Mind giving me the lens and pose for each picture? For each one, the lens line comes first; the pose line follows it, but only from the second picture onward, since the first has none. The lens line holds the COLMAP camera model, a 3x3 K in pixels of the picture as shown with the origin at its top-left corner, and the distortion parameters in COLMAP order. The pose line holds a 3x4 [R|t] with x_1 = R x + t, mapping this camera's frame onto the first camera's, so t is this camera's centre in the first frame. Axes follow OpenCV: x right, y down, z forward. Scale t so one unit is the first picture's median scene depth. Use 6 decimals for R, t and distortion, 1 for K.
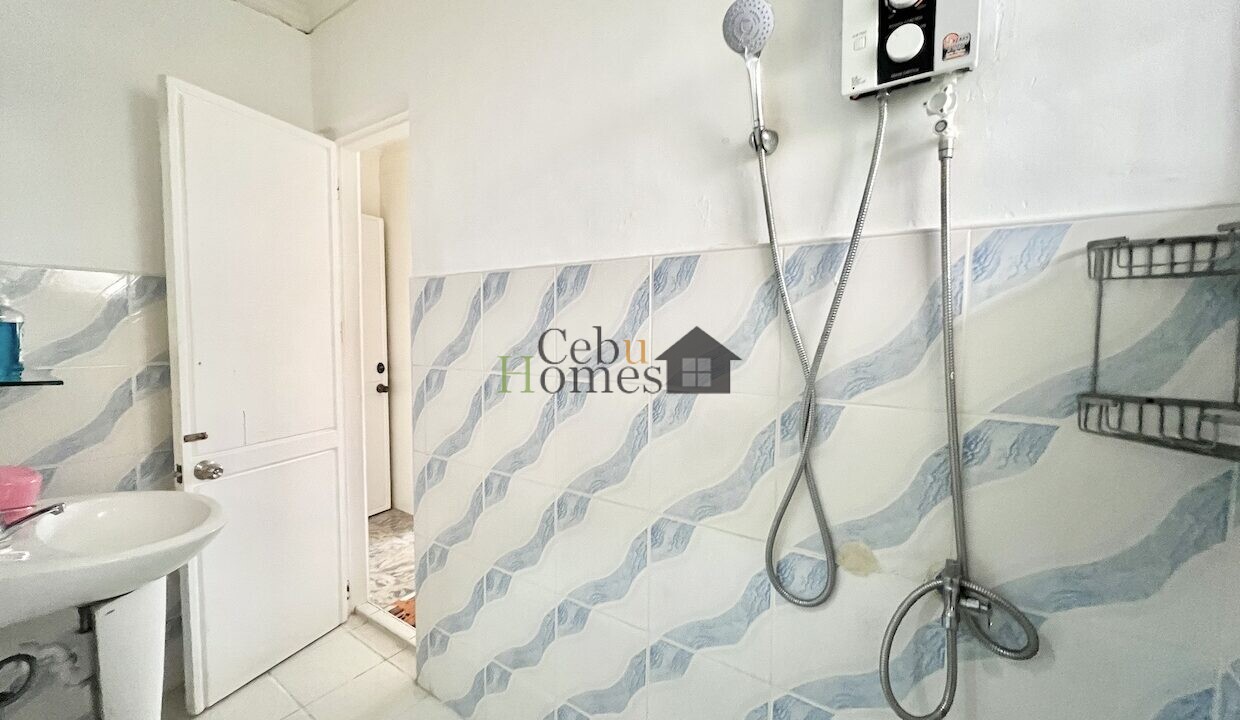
lens RADIAL K [[492.5, 0, 619.3], [0, 492.5, 356.3], [0, 0, 1]] dist [-0.004535, 0.001227]
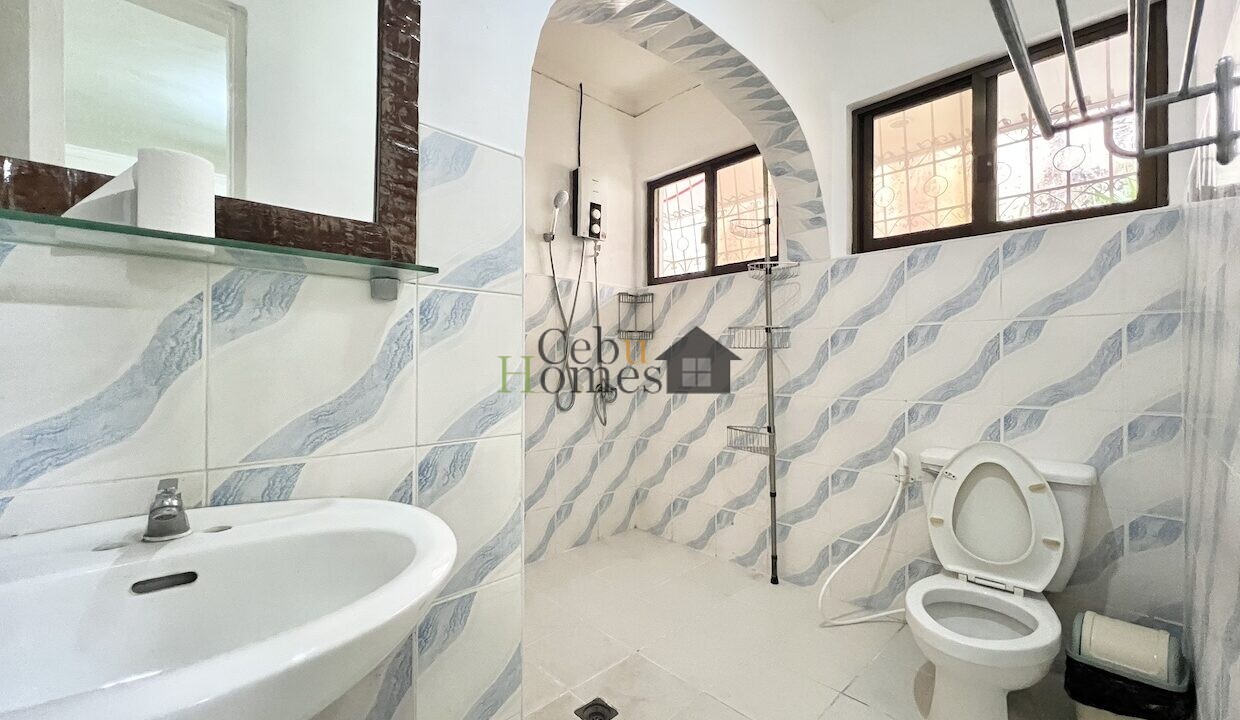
lens RADIAL K [[492.5, 0, 620.1], [0, 492.5, 363.1], [0, 0, 1]] dist [-0.004535, 0.001227]
pose [[0.229111, 0.001982, 0.973398, -2.228592], [0.067298, 0.997573, -0.017872, 0.315530], [-0.971071, 0.069603, 0.228421, 0.069399]]
